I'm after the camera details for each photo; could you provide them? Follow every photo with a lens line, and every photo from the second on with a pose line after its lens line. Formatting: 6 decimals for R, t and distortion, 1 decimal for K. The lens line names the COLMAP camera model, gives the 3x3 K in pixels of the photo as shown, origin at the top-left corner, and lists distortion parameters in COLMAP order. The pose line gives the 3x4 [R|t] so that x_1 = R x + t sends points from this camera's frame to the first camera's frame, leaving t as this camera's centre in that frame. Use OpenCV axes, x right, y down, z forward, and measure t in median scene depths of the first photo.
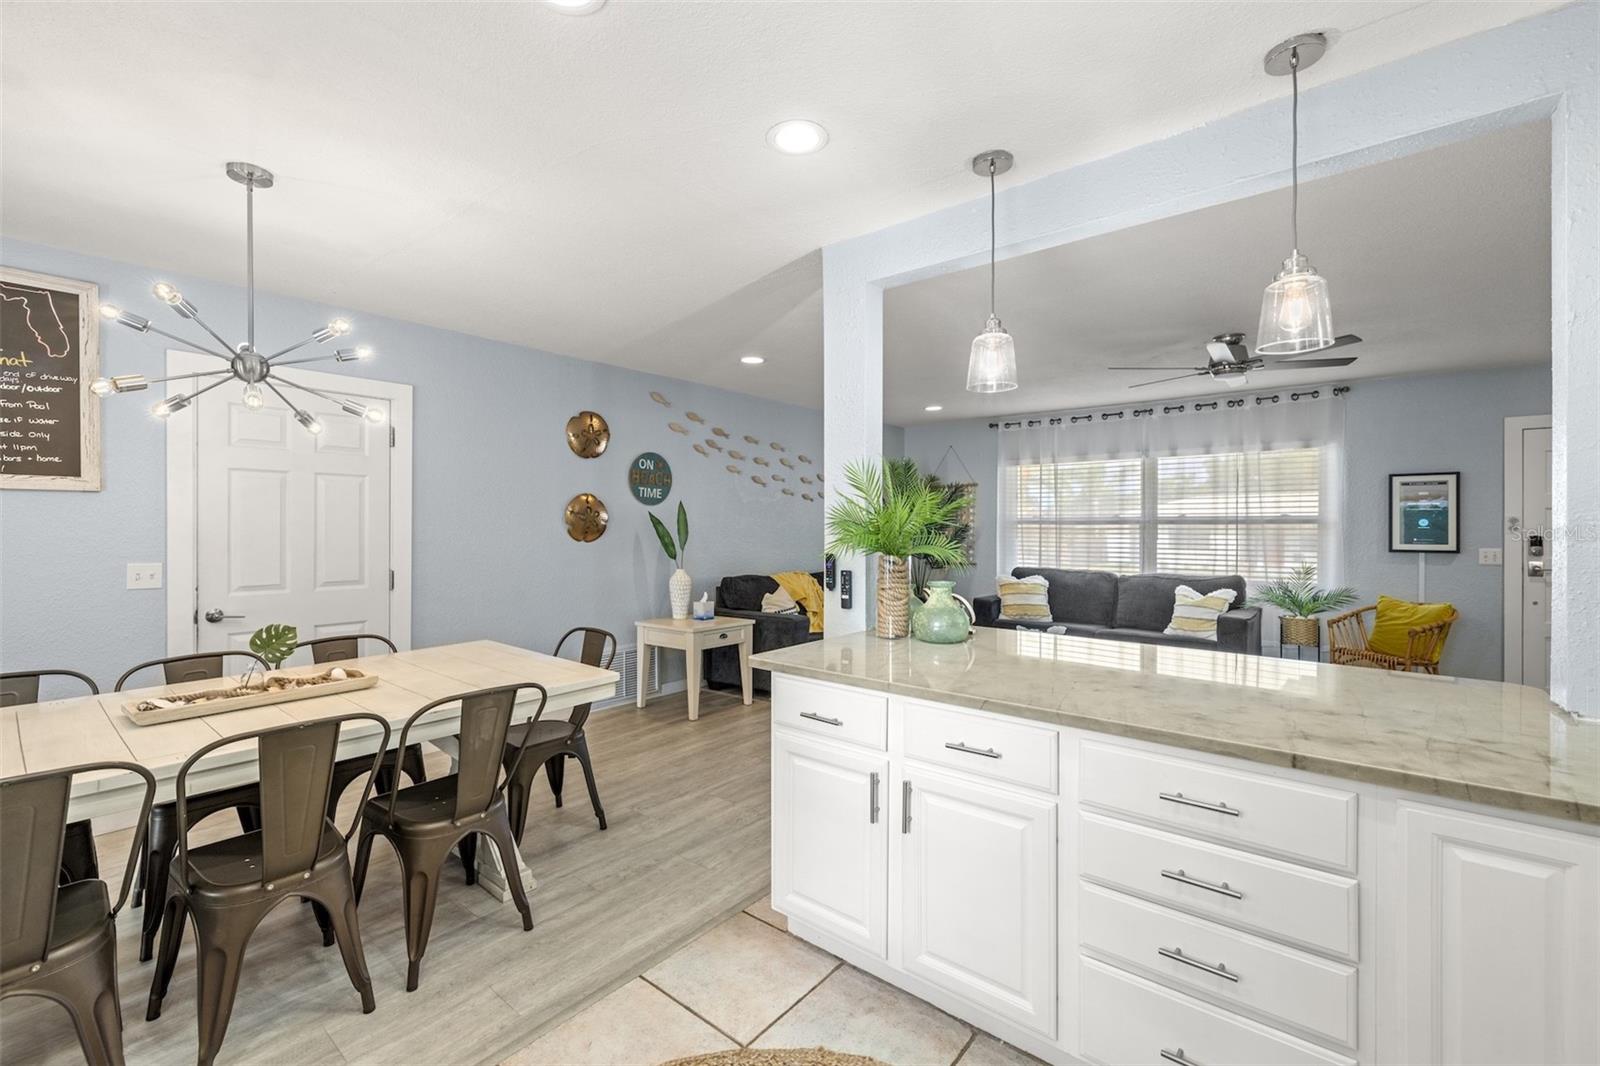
lens RADIAL K [[685.9, 0, 790.6], [0, 685.9, 526.6], [0, 0, 1]] dist [-0.000435, 0.000022]
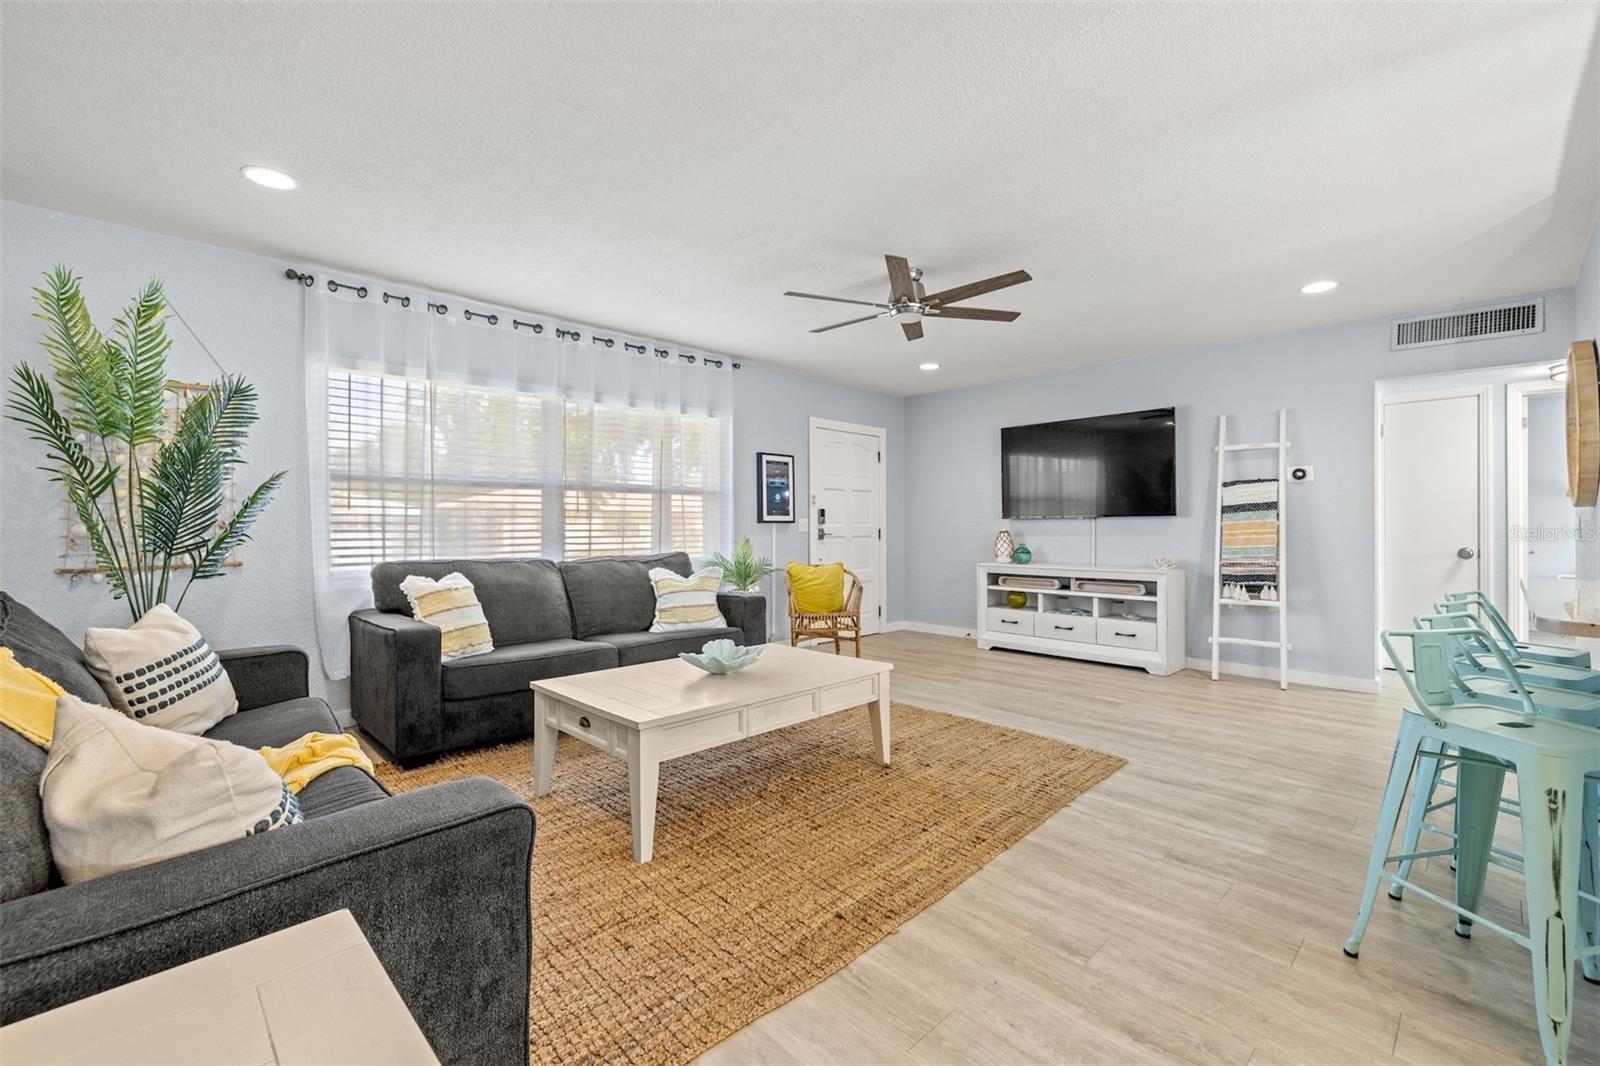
lens RADIAL K [[673.8, 0, 796.1], [0, 673.8, 524.9], [0, 0, 1]] dist [-0.000300, 0.000142]
pose [[0.107857, -0.001120, 0.994166, -0.201767], [0.000425, 0.999999, 0.001081, 0.040260], [-0.994166, 0.000306, 0.107858, 0.855977]]
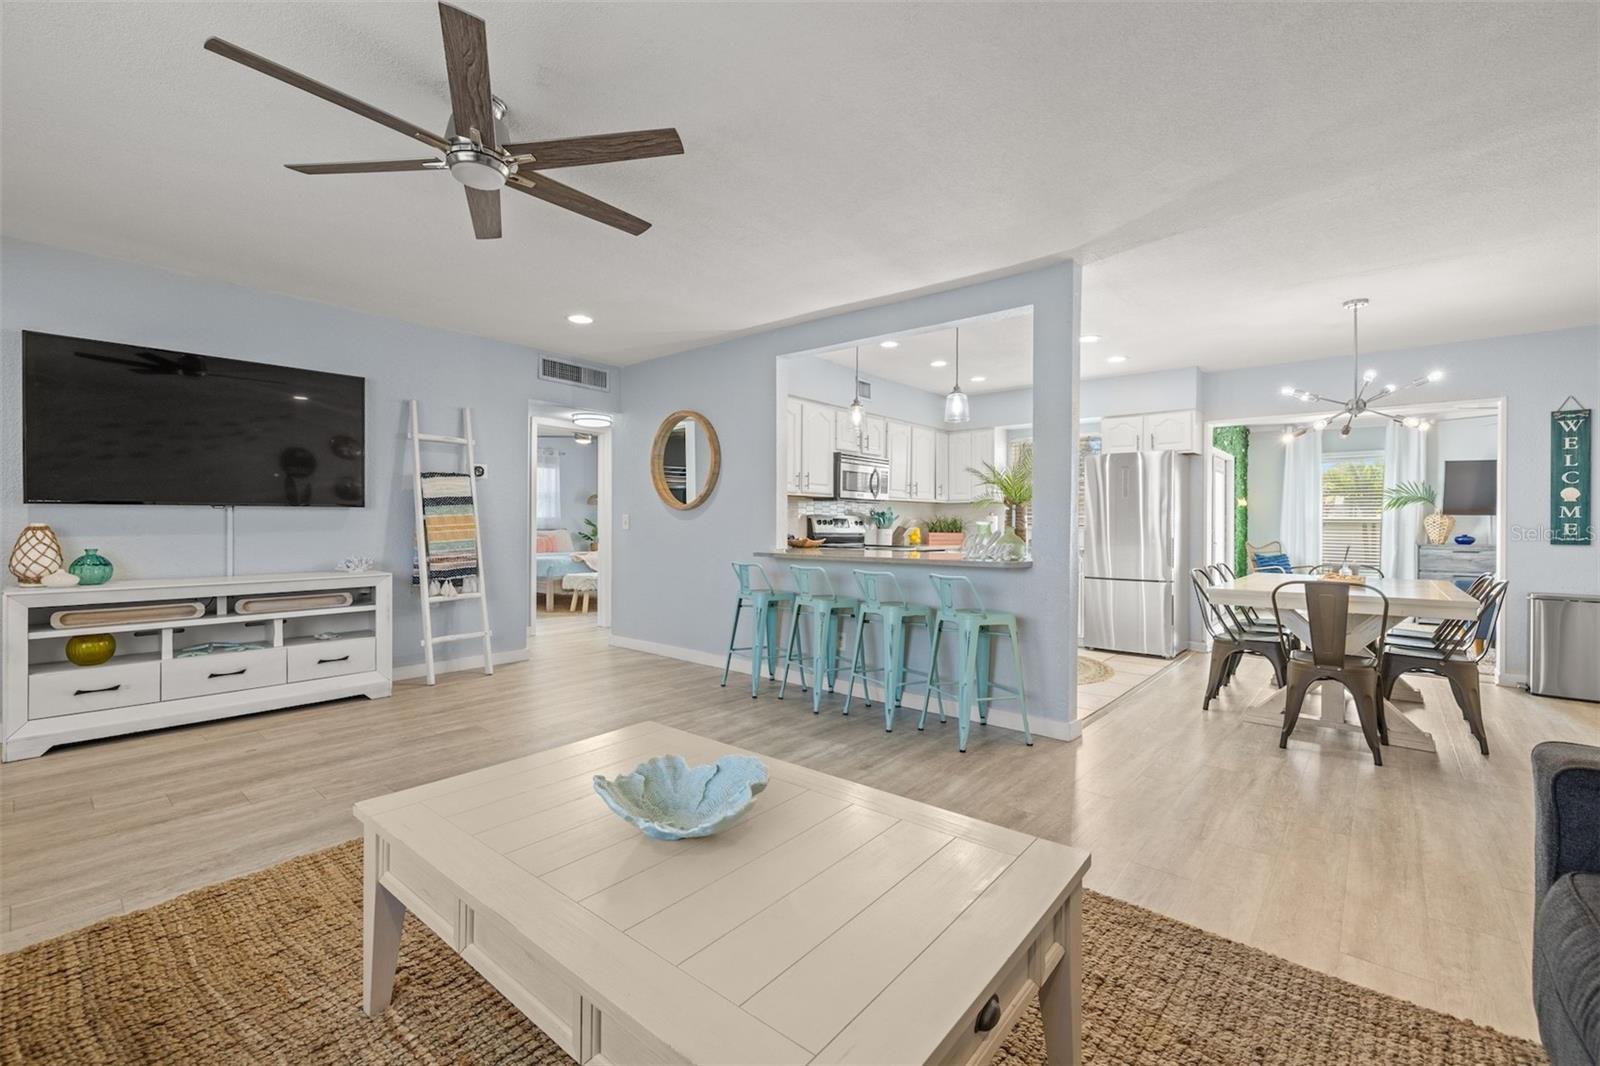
lens RADIAL K [[675.1, 0, 795.7], [0, 675.1, 527.4], [0, 0, 1]] dist [-0.001491, -0.000233]
pose [[-0.999911, -0.009343, 0.009475, 0.311767], [-0.009269, 0.999927, 0.007797, 0.041723], [-0.009547, 0.007708, -0.999925, 1.246913]]
